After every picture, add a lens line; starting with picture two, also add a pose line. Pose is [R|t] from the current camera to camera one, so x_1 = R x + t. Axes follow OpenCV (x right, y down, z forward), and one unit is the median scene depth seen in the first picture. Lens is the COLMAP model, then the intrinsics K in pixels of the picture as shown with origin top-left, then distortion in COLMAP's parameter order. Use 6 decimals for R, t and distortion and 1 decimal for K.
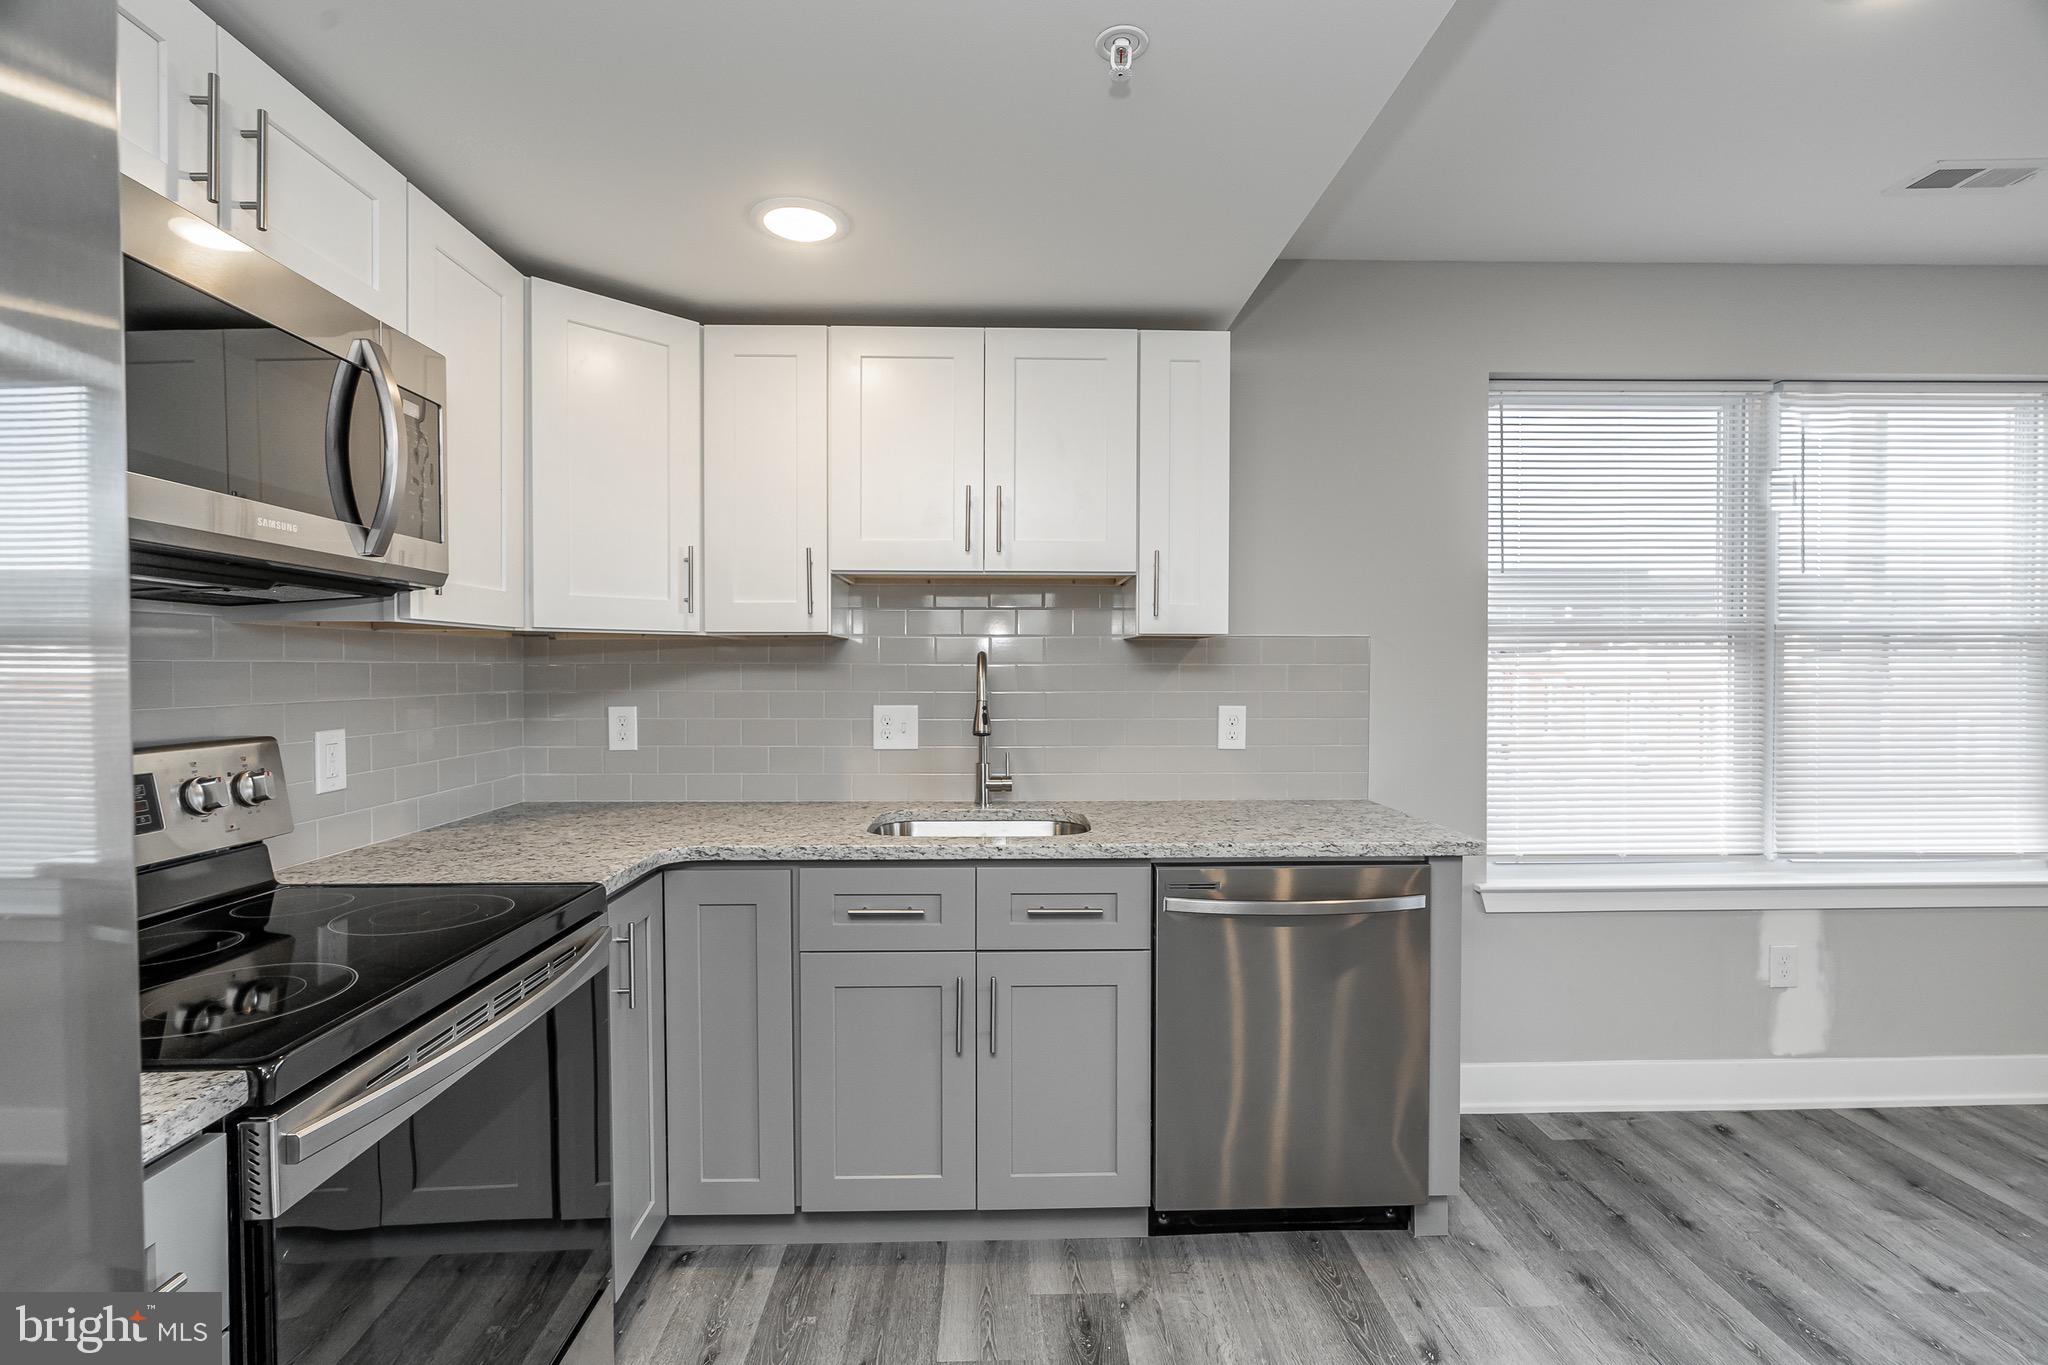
lens RADIAL K [[918.7, 0, 1024.0], [0, 918.7, 682.5], [0, 0, 1]] dist [0.002068, 0.000362]
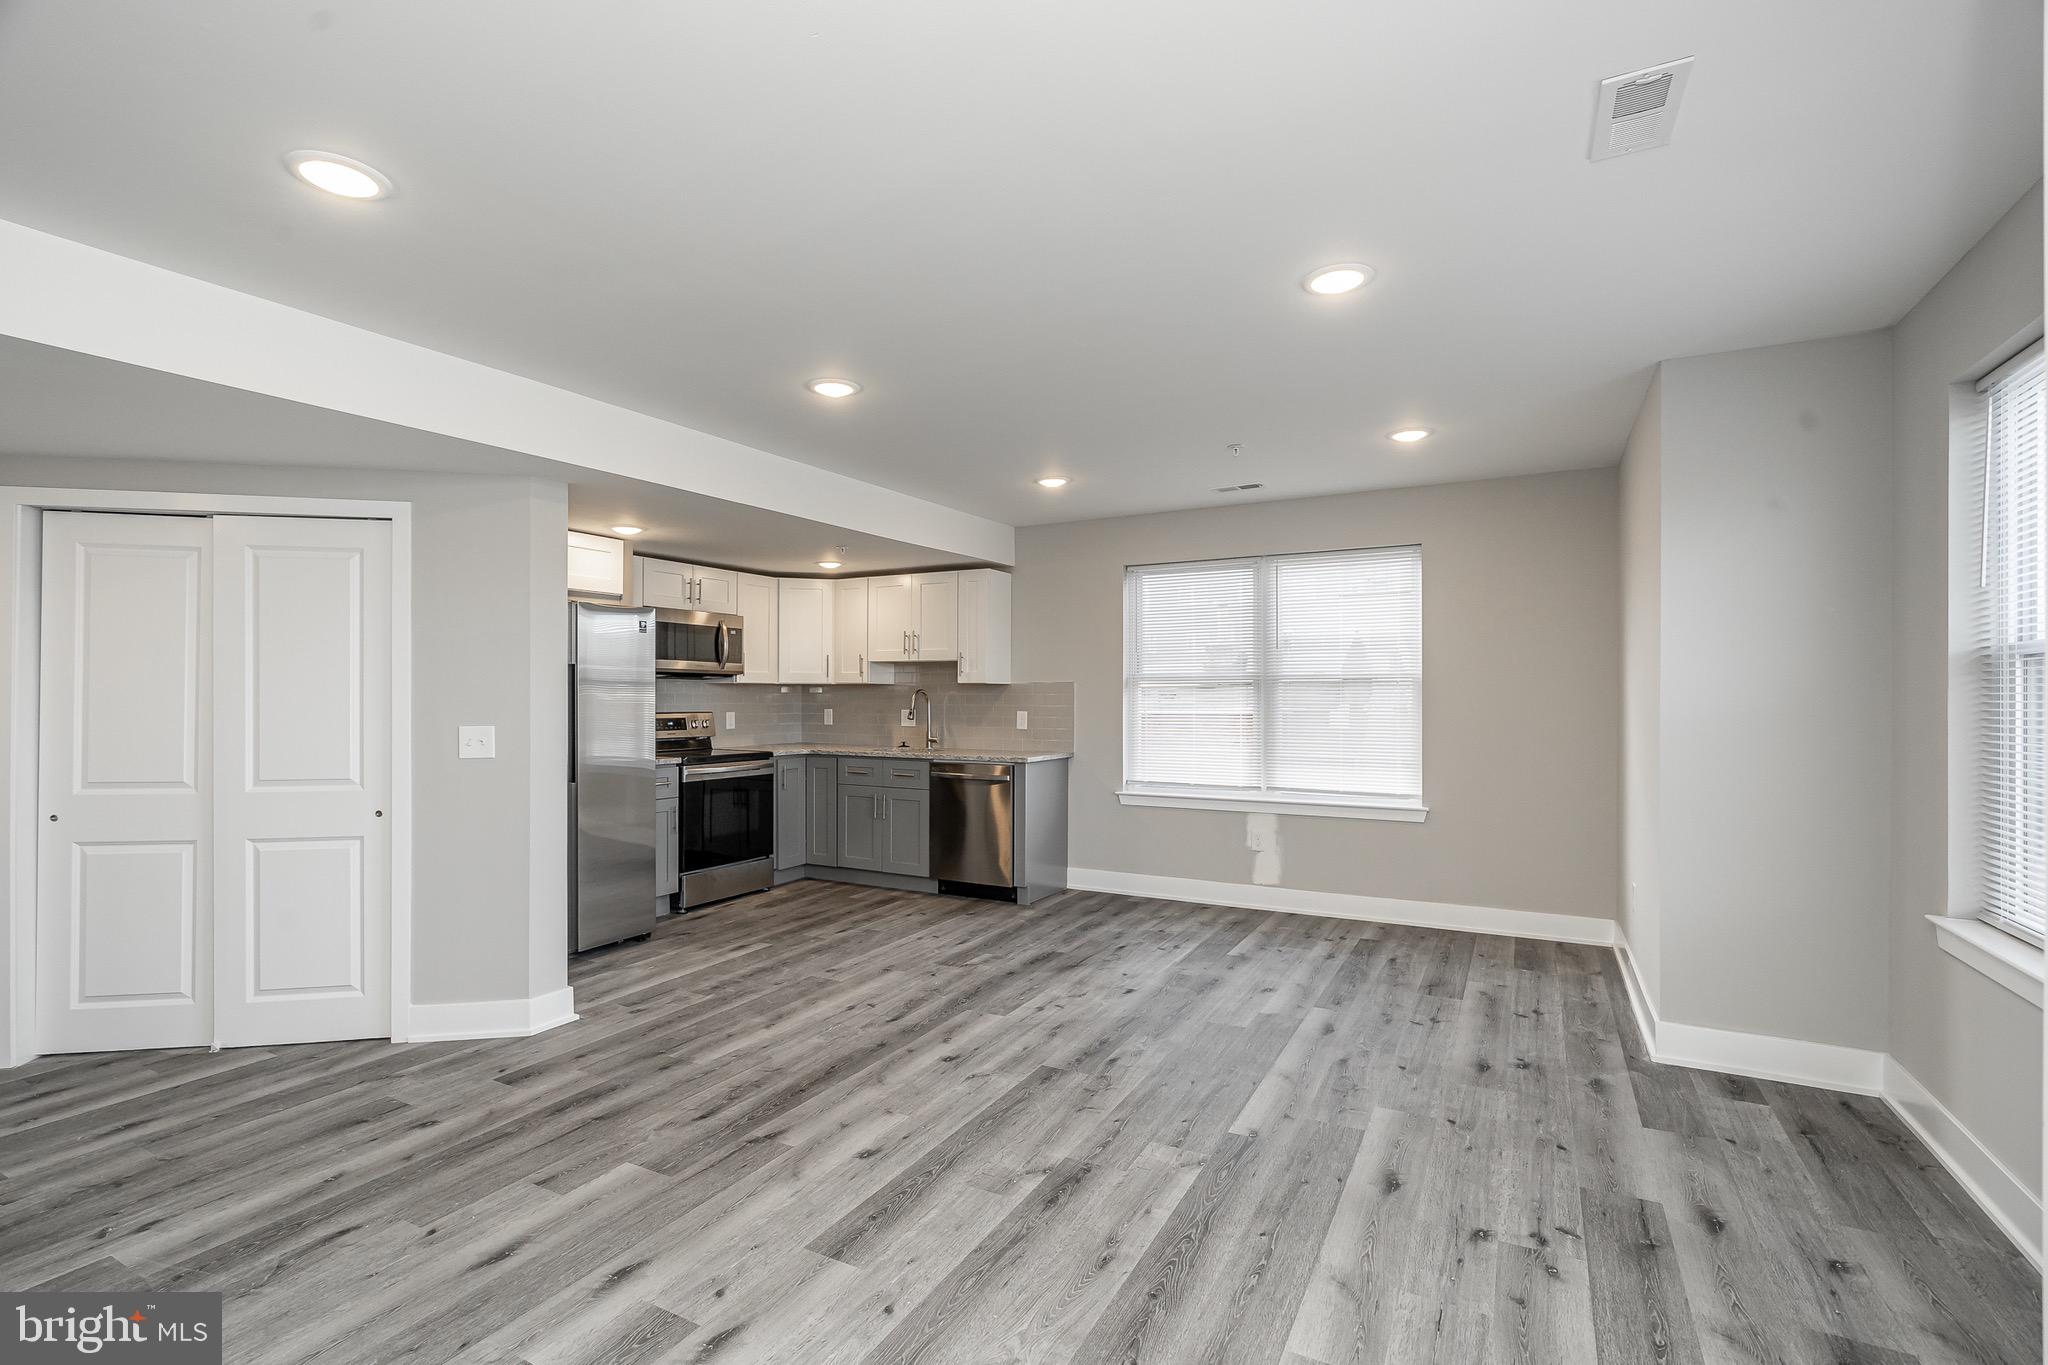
lens RADIAL K [[933.2, 0, 1024.0], [0, 933.2, 682.5], [0, 0, 1]] dist [0.000618, 0.000083]
pose [[0.861444, -0.004196, -0.507836, 1.544987], [-0.011165, 0.999568, -0.027198, 0.017651], [0.507731, 0.029099, 0.861024, -1.161079]]
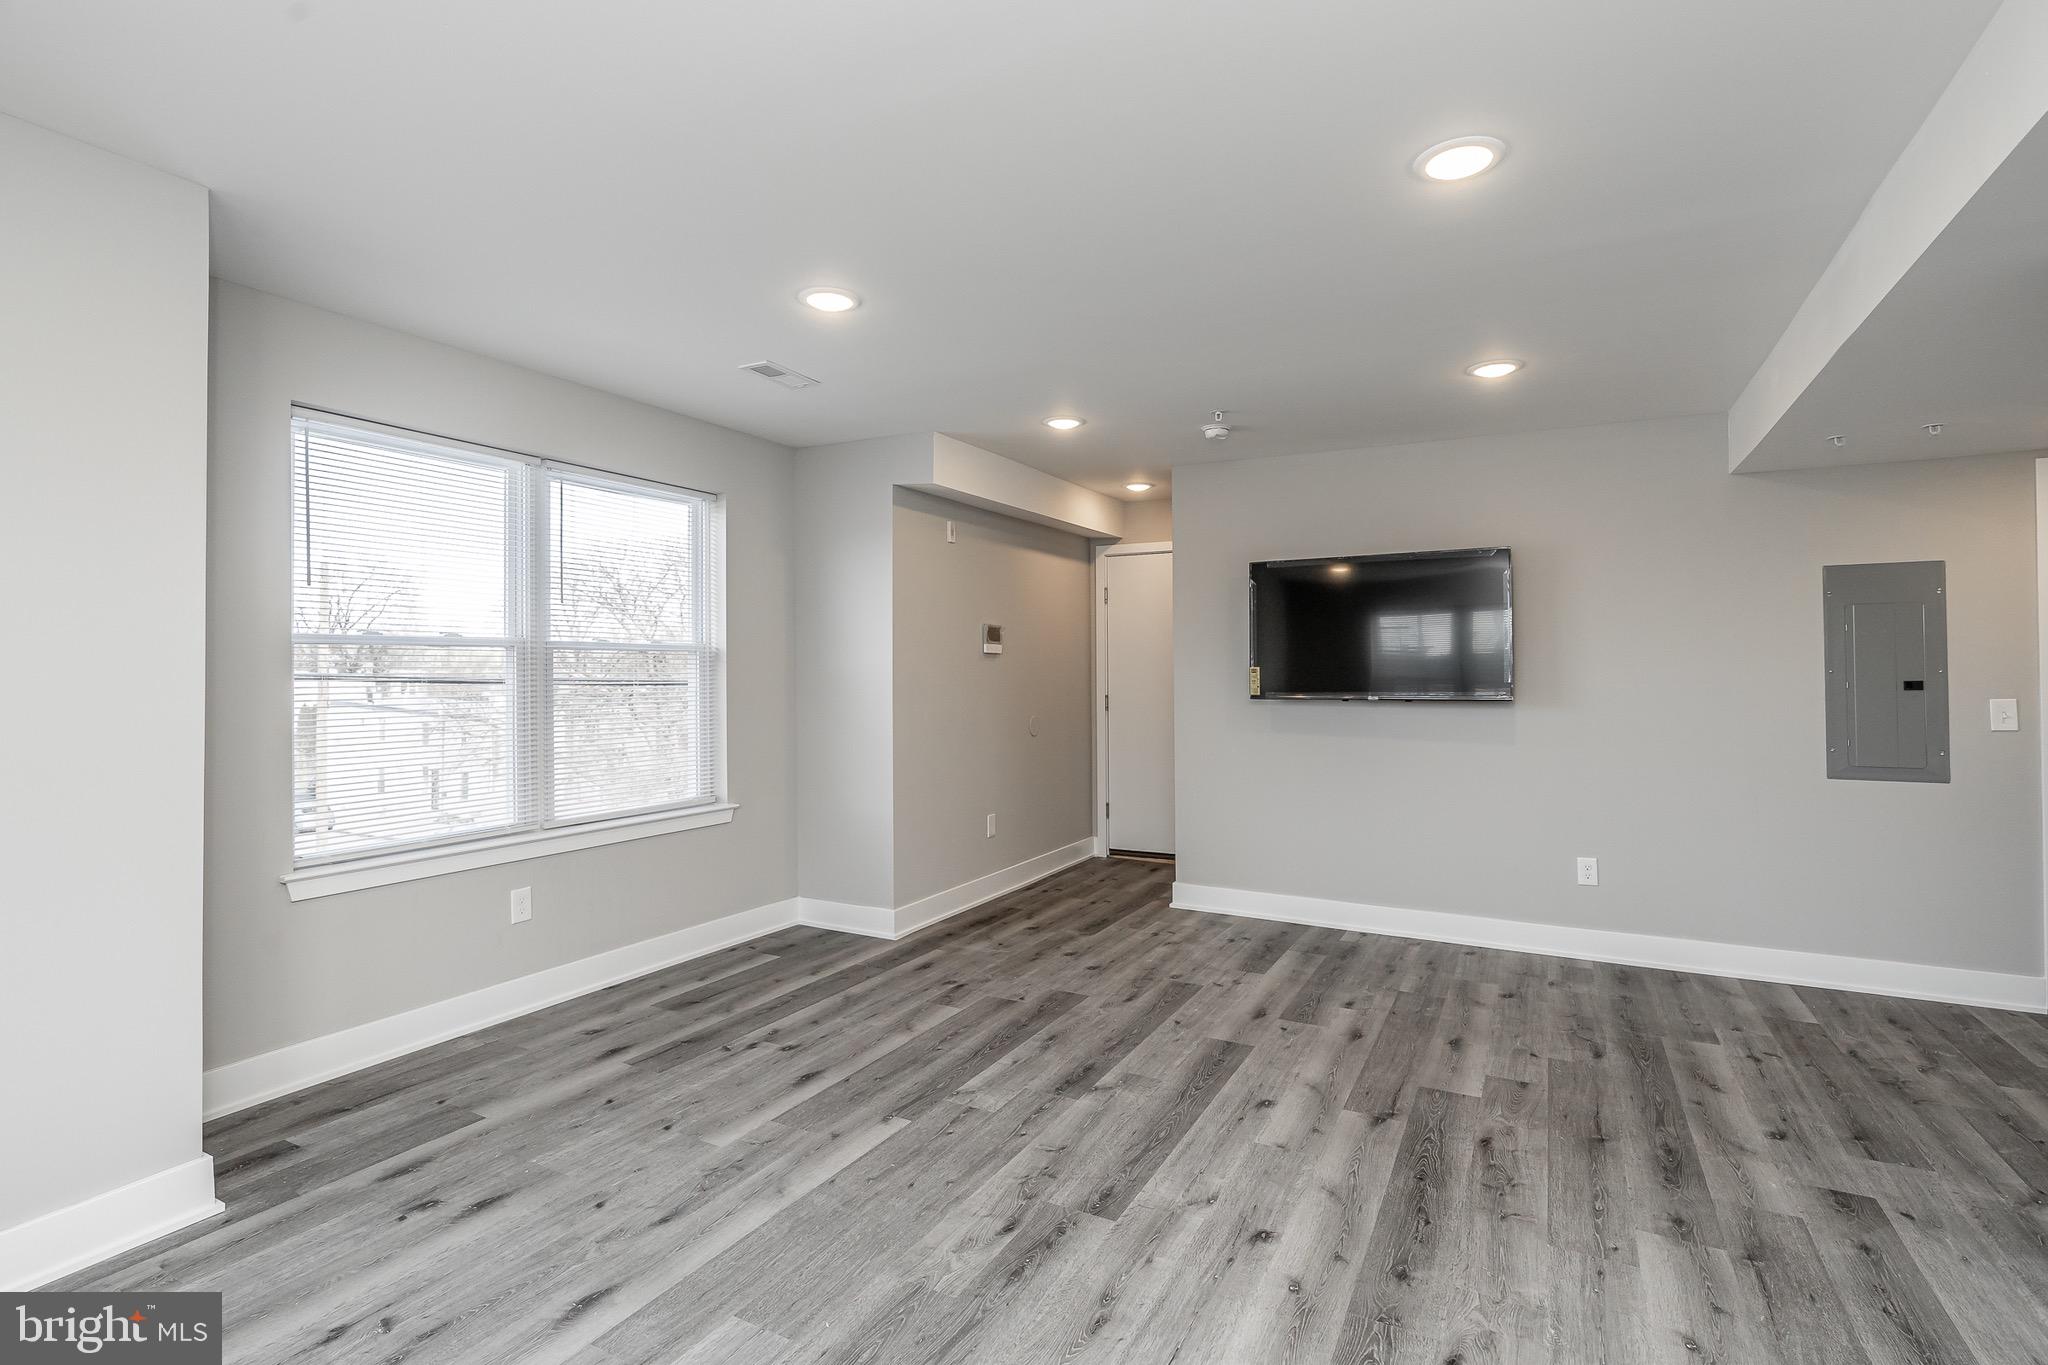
lens RADIAL K [[933.2, 0, 1024.0], [0, 933.2, 682.5], [0, 0, 1]] dist [0.000618, 0.000083]
pose [[-0.860037, 0.004009, 0.510216, 0.510143], [0.017618, 0.999606, 0.021844, -0.009640], [-0.509927, 0.027775, -0.859769, 0.806167]]
